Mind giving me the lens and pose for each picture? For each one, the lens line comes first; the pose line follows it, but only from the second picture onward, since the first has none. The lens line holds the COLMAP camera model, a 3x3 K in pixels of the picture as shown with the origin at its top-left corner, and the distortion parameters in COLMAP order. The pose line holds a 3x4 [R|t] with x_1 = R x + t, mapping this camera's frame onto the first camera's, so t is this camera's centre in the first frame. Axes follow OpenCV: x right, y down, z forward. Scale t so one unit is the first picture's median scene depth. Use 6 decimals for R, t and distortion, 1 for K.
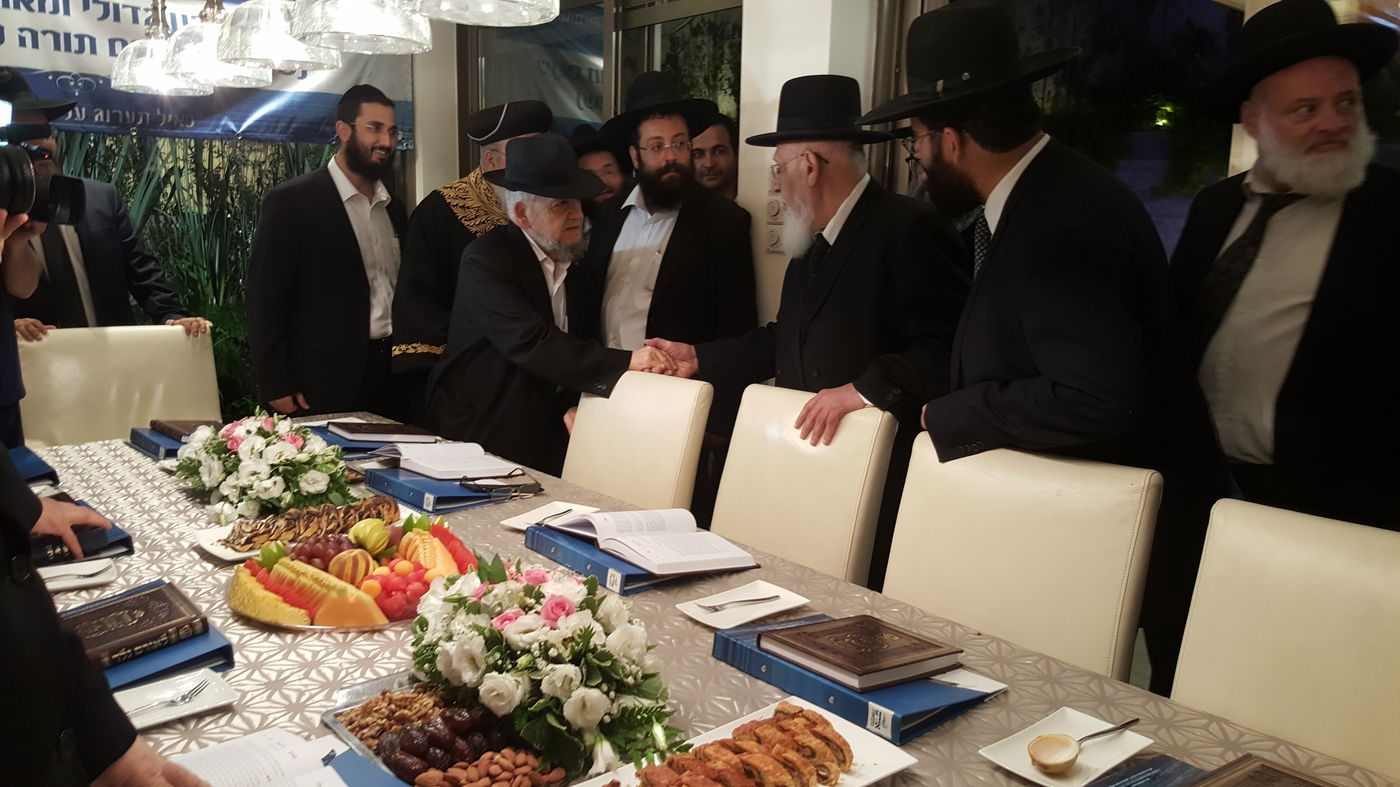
lens RADIAL K [[1002.8, 0, 687.1], [0, 1002.8, 385.7], [0, 0, 1]] dist [0.087006, -0.119209]
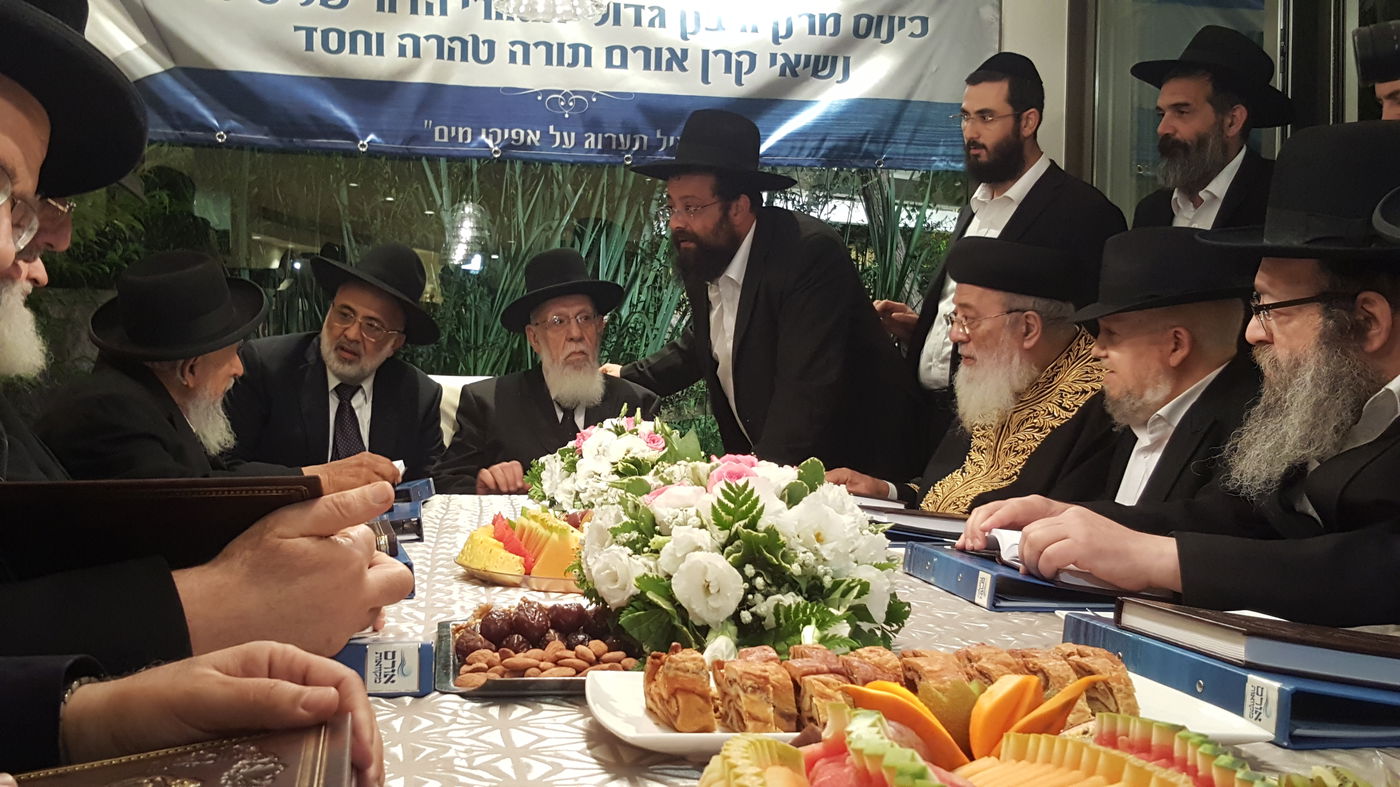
lens RADIAL K [[1530.9, 0, 691.3], [0, 1530.9, 398.5], [0, 0, 1]] dist [0.228177, -0.580258]
pose [[0.851012, -0.018524, -0.524820, 0.246952], [-0.068806, 0.986829, -0.146402, 0.211638], [0.520619, 0.160701, 0.838529, 0.100792]]
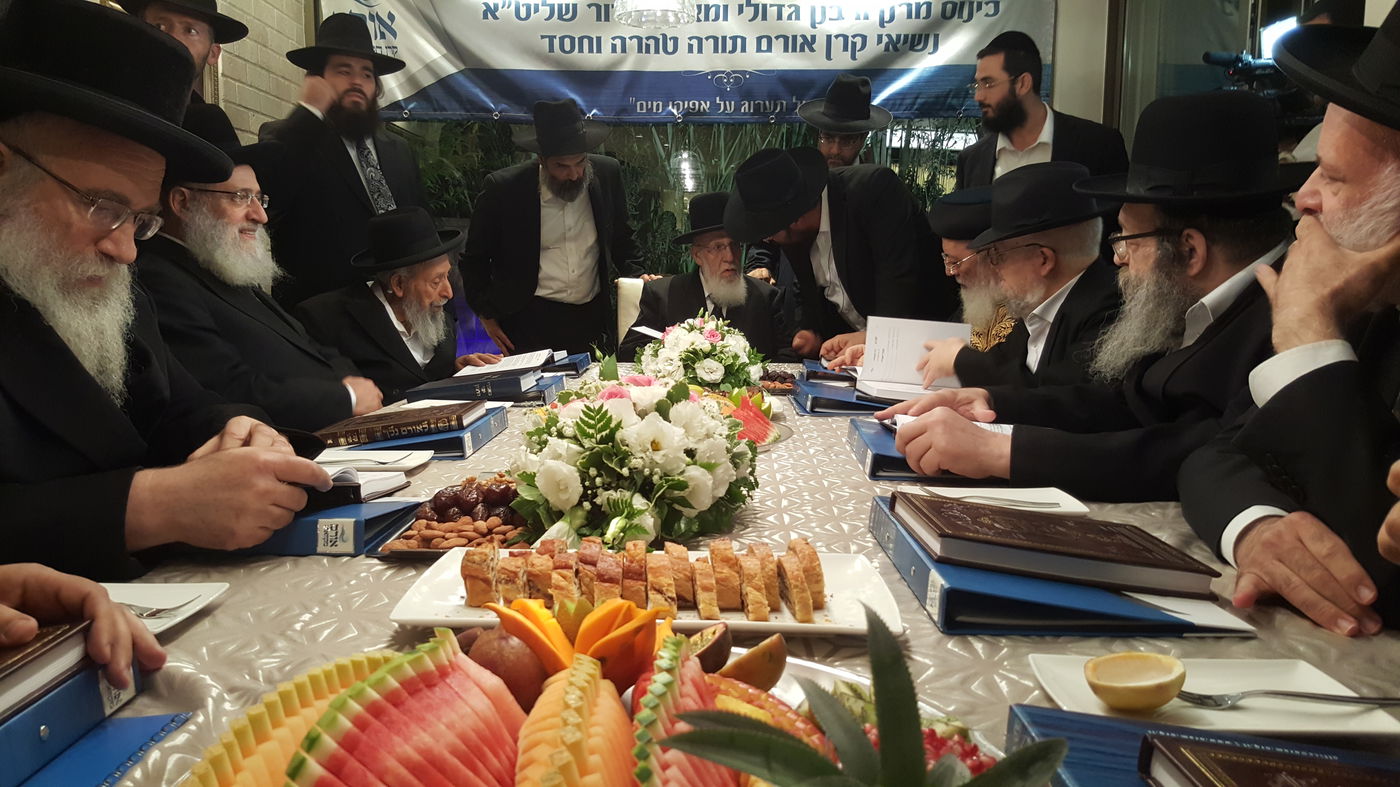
lens RADIAL K [[1010.2, 0, 703.8], [0, 1010.2, 415.3], [0, 0, 1]] dist [0.132277, -0.256636]
pose [[0.738428, 0.068071, -0.670888, 0.352762], [-0.086121, 0.996265, 0.006294, 0.149555], [0.668811, 0.053130, 0.741532, 0.266917]]
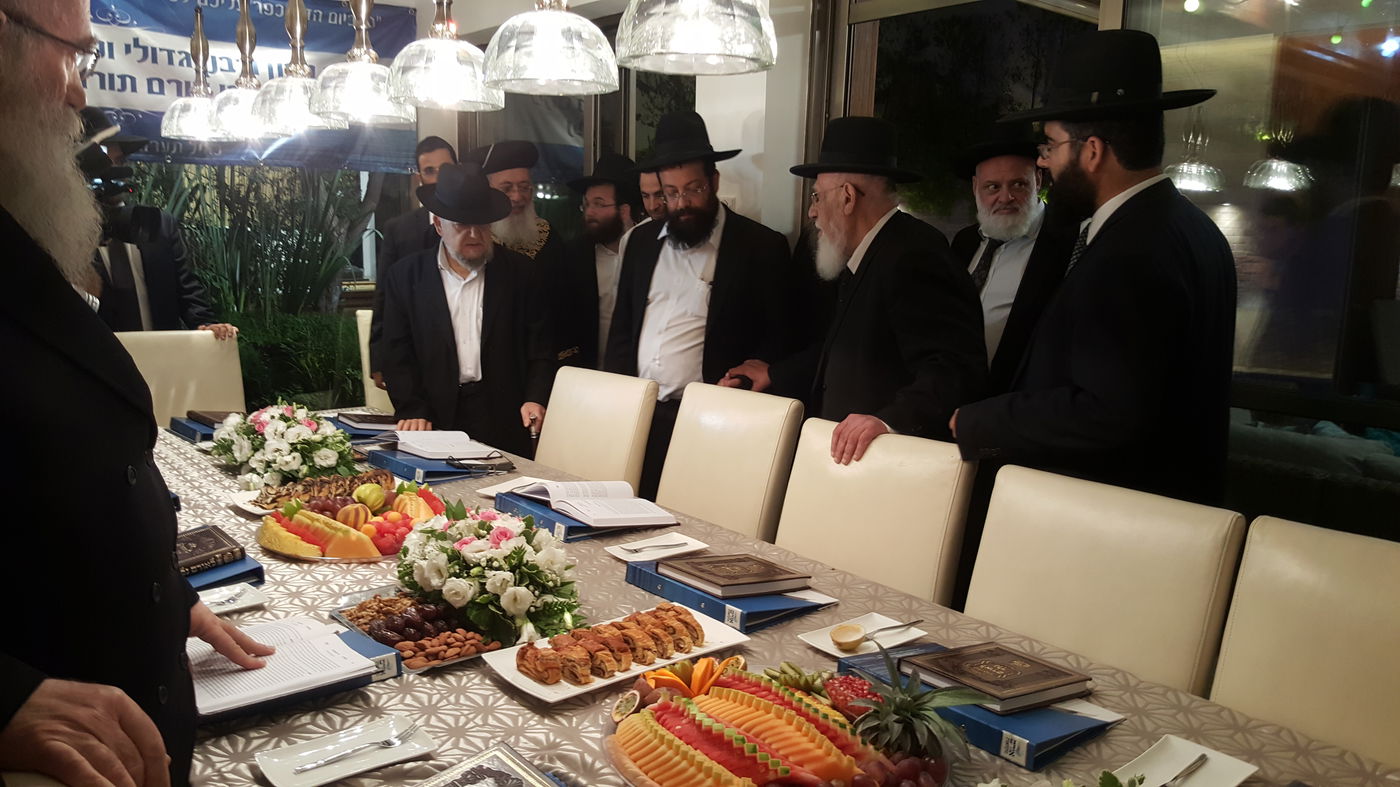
lens RADIAL K [[991.4, 0, 700.0], [0, 991.4, 393.5], [0, 0, 1]] dist [0.095994, -0.125871]
pose [[0.999972, 0.006888, 0.003084, 0.093398], [-0.006884, 0.999975, -0.001424, 0.017090], [-0.003094, 0.001403, 0.999994, -0.249627]]
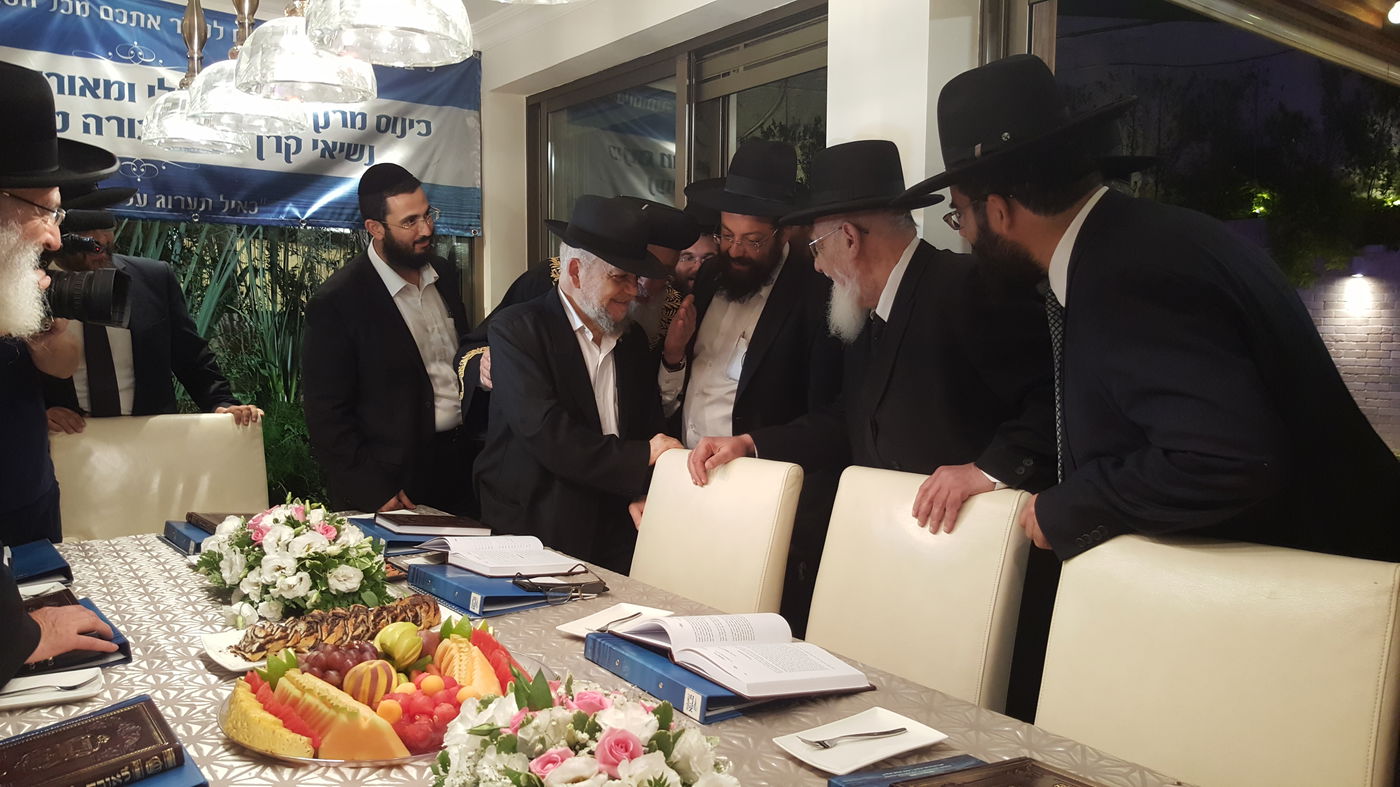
lens RADIAL K [[1008.1, 0, 669.1], [0, 1008.1, 408.4], [0, 0, 1]] dist [0.098873, -0.149815]
pose [[0.995963, -0.010651, -0.089126, -0.015672], [0.003505, 0.996793, -0.079951, 0.023091], [0.089692, 0.079316, 0.992806, 0.167997]]
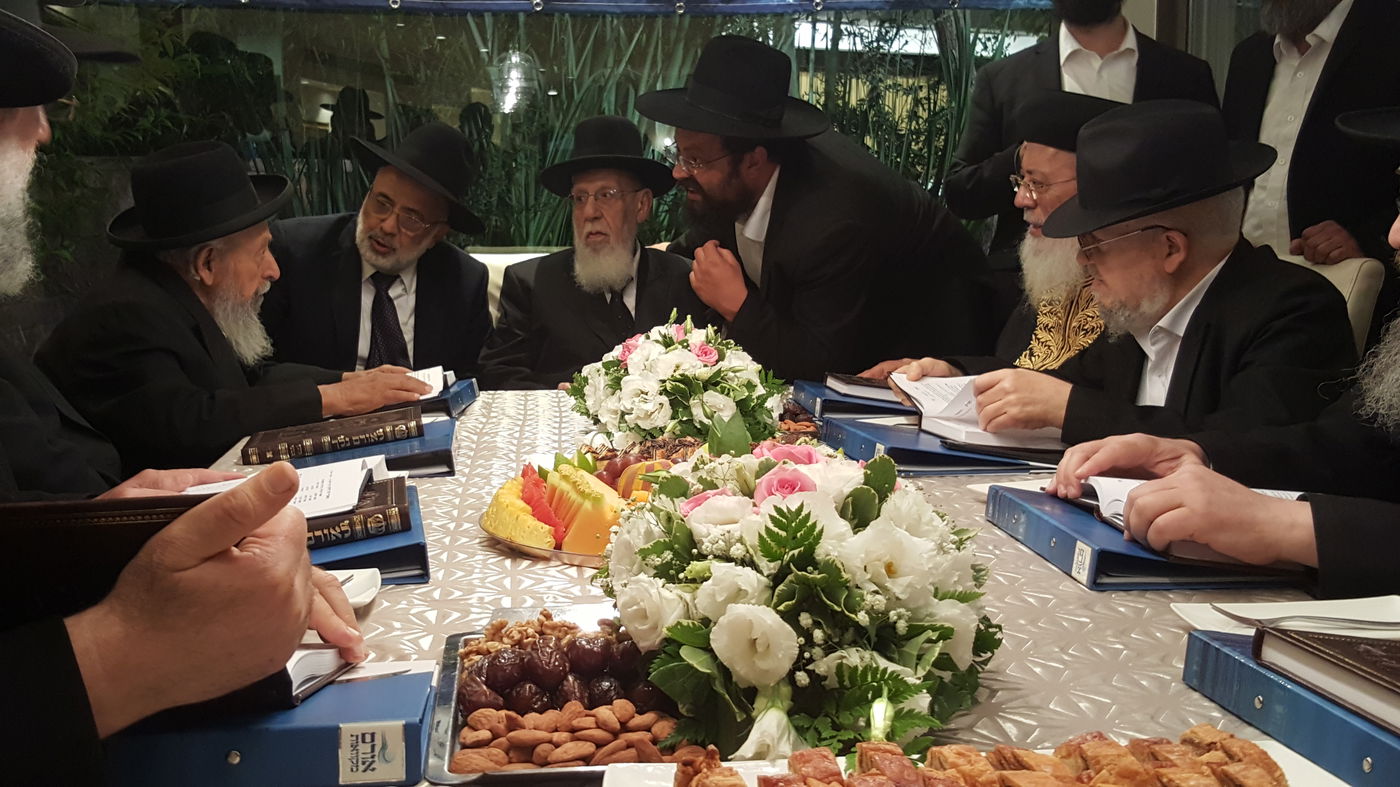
lens RADIAL K [[1530.9, 0, 691.3], [0, 1530.9, 398.5], [0, 0, 1]] dist [0.228177, -0.580258]
pose [[0.827053, 0.027178, -0.561467, 0.193327], [-0.055735, 0.997873, -0.033797, 0.136098], [0.559355, 0.059245, 0.826808, 0.196884]]
